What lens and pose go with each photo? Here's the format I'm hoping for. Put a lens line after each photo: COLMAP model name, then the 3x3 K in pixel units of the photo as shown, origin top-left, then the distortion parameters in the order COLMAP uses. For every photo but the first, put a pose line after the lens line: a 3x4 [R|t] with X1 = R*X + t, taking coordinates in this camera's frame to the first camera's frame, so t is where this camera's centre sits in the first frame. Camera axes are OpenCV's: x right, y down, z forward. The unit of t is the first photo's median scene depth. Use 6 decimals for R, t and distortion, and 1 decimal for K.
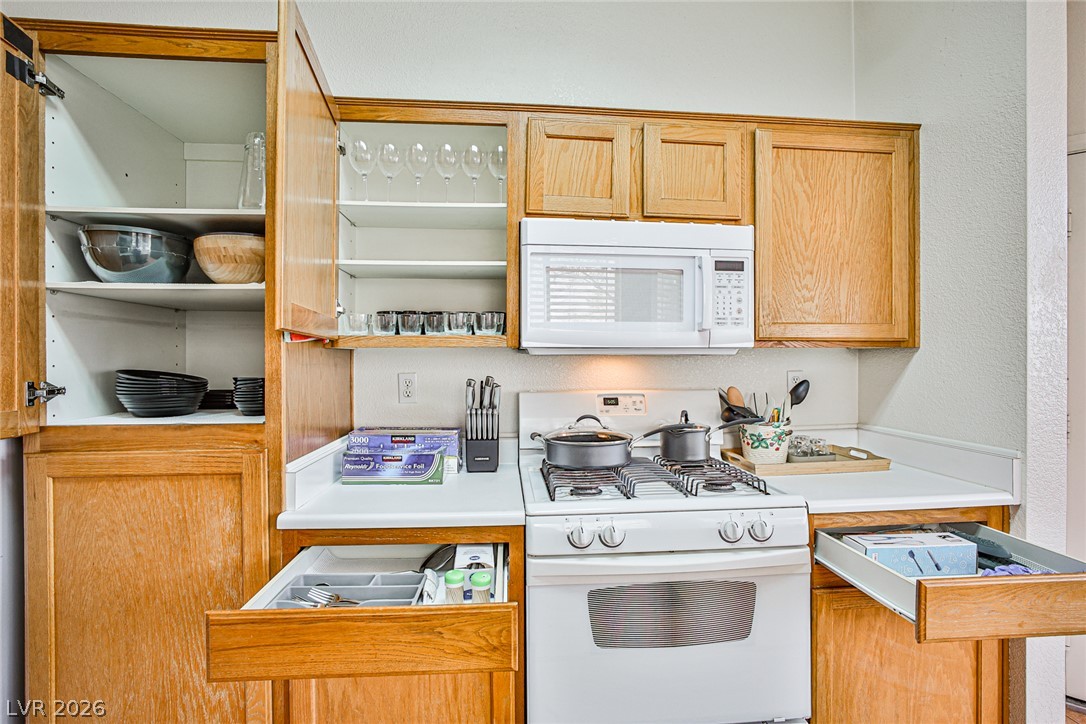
lens RADIAL K [[481.3, 0, 547.0], [0, 481.3, 358.5], [0, 0, 1]] dist [-0.033121, 0.011635]
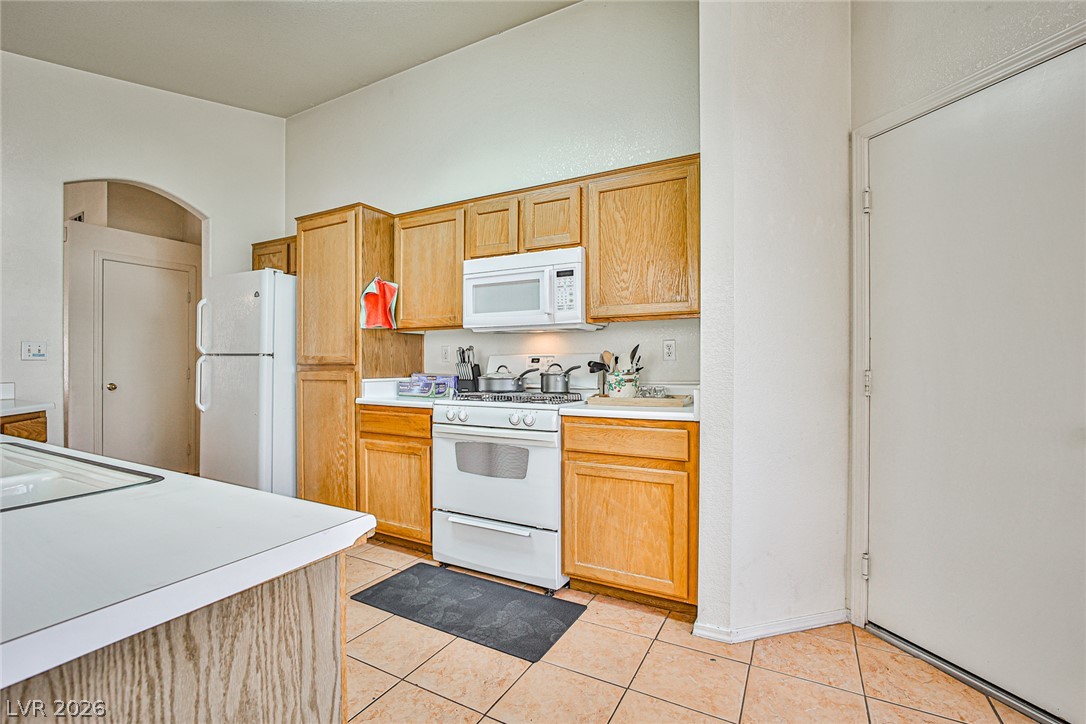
lens RADIAL K [[486.4, 0, 543.0], [0, 486.4, 362.0], [0, 0, 1]] dist [-0.036367, 0.011798]
pose [[0.836476, -0.004366, -0.547986, 1.226700], [0.003439, 0.999990, -0.002718, 0.113893], [0.547992, 0.000389, 0.836483, -0.434308]]
